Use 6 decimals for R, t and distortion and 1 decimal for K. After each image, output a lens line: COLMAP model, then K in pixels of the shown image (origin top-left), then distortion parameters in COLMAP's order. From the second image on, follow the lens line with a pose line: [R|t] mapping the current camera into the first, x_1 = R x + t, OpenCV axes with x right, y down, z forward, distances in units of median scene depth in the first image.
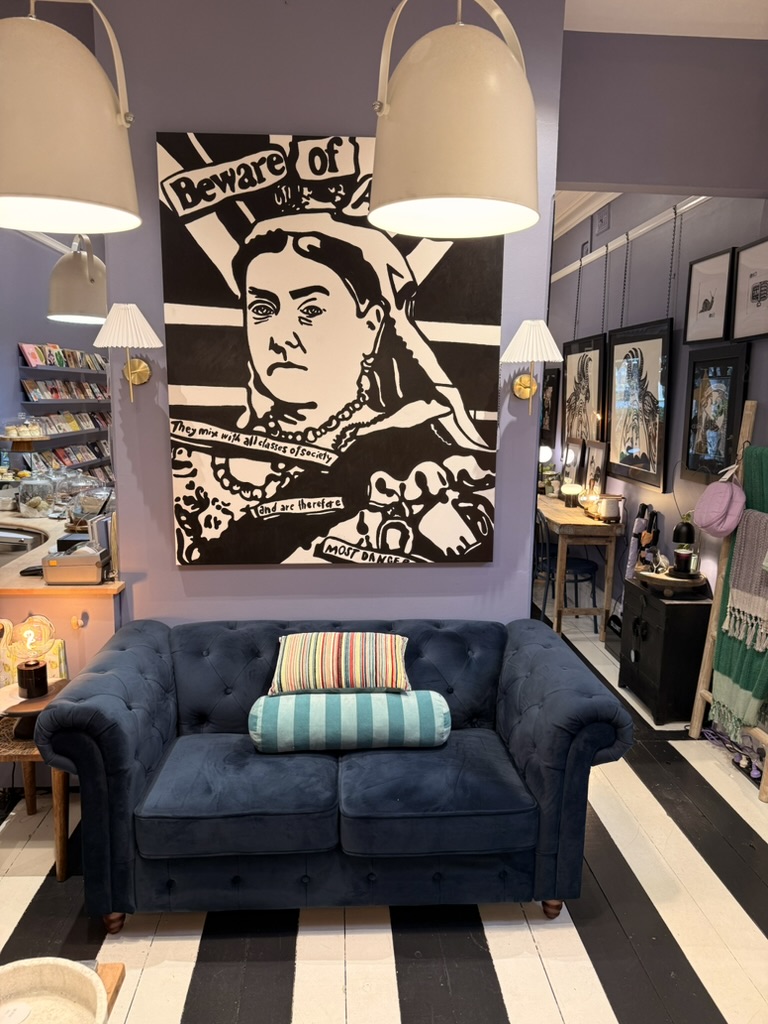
lens RADIAL K [[718.3, 0, 389.2], [0, 718.3, 512.4], [0, 0, 1]] dist [0.062121, -0.091284]
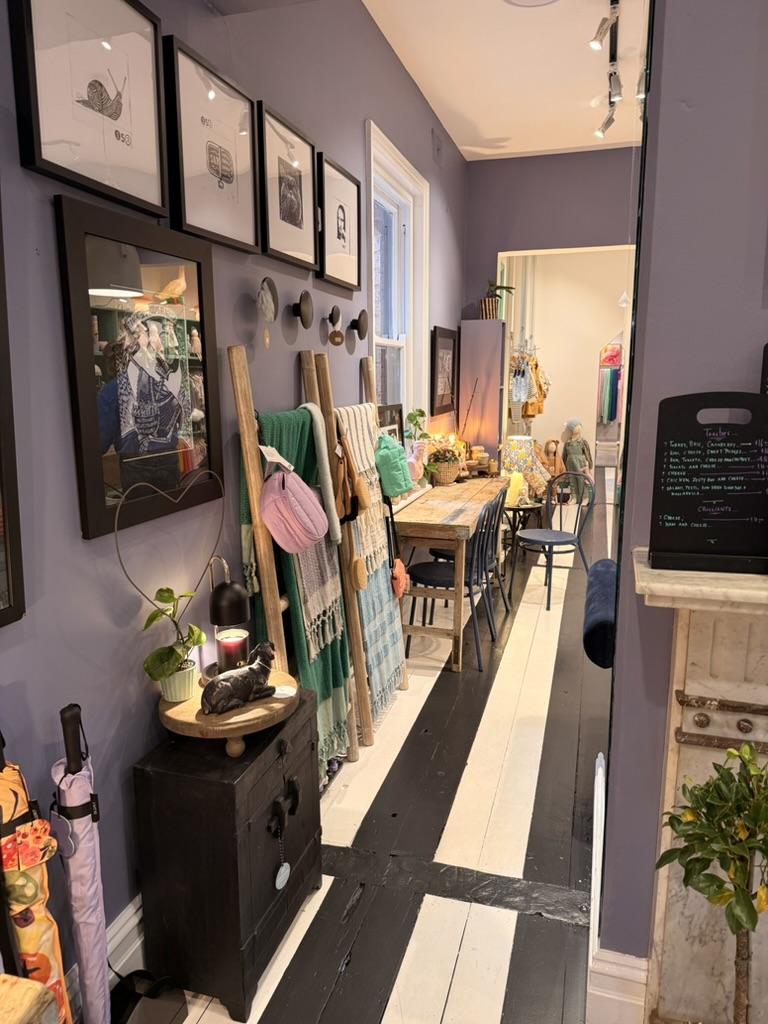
lens RADIAL K [[718.3, 0, 389.2], [0, 718.3, 512.4], [0, 0, 1]] dist [0.062121, -0.091284]
pose [[-0.940161, -0.075775, 0.332199, 0.129300], [0.040760, 0.942945, 0.330444, -0.188141], [-0.338285, 0.324211, -0.883431, 1.331246]]
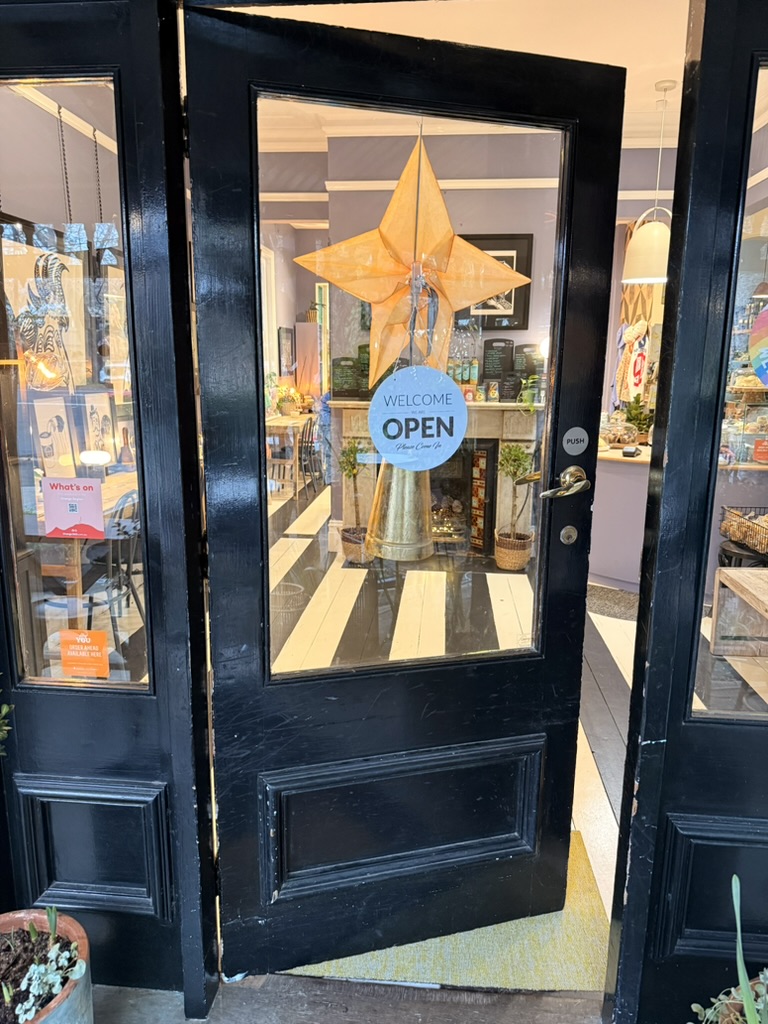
lens RADIAL K [[718.3, 0, 389.2], [0, 718.3, 512.4], [0, 0, 1]] dist [0.062121, -0.091284]
pose [[-0.988656, -0.058598, 0.138294, -0.183277], [-0.005755, 0.934857, 0.354978, -0.333691], [-0.150086, 0.350155, -0.924589, 2.320091]]
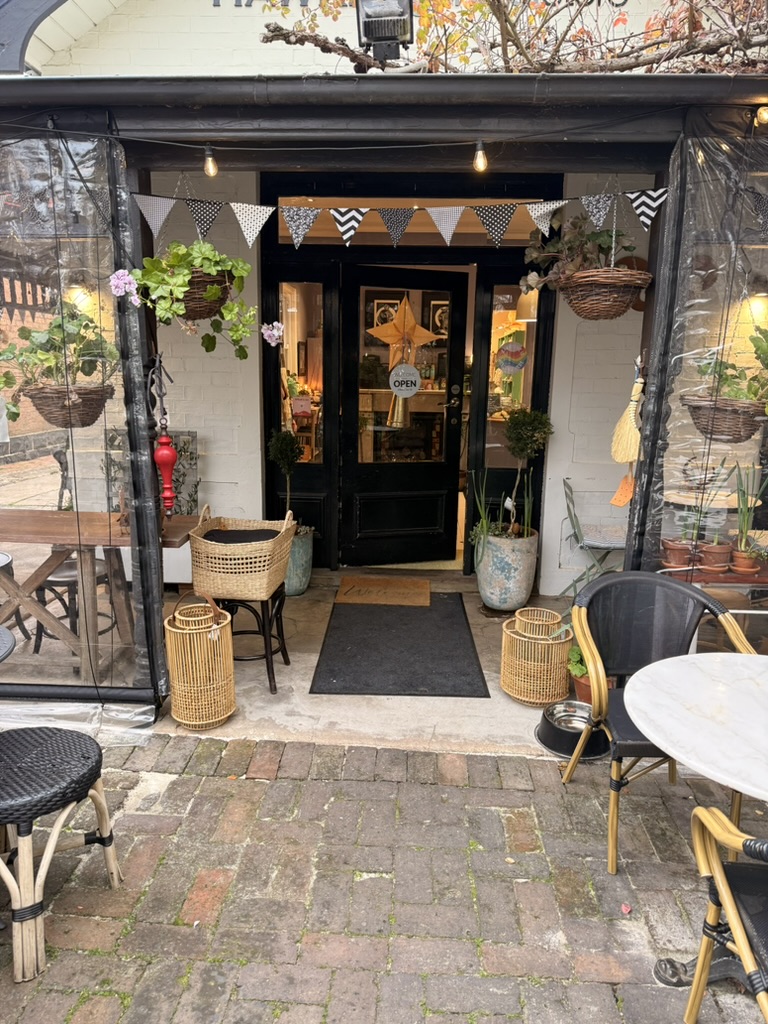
lens RADIAL K [[718.3, 0, 389.2], [0, 718.3, 512.4], [0, 0, 1]] dist [0.062121, -0.091284]
pose [[-0.993260, -0.057253, 0.100781, -0.256987], [-0.019137, 0.938560, 0.344585, -0.463839], [-0.114317, 0.340334, -0.933330, 3.229258]]
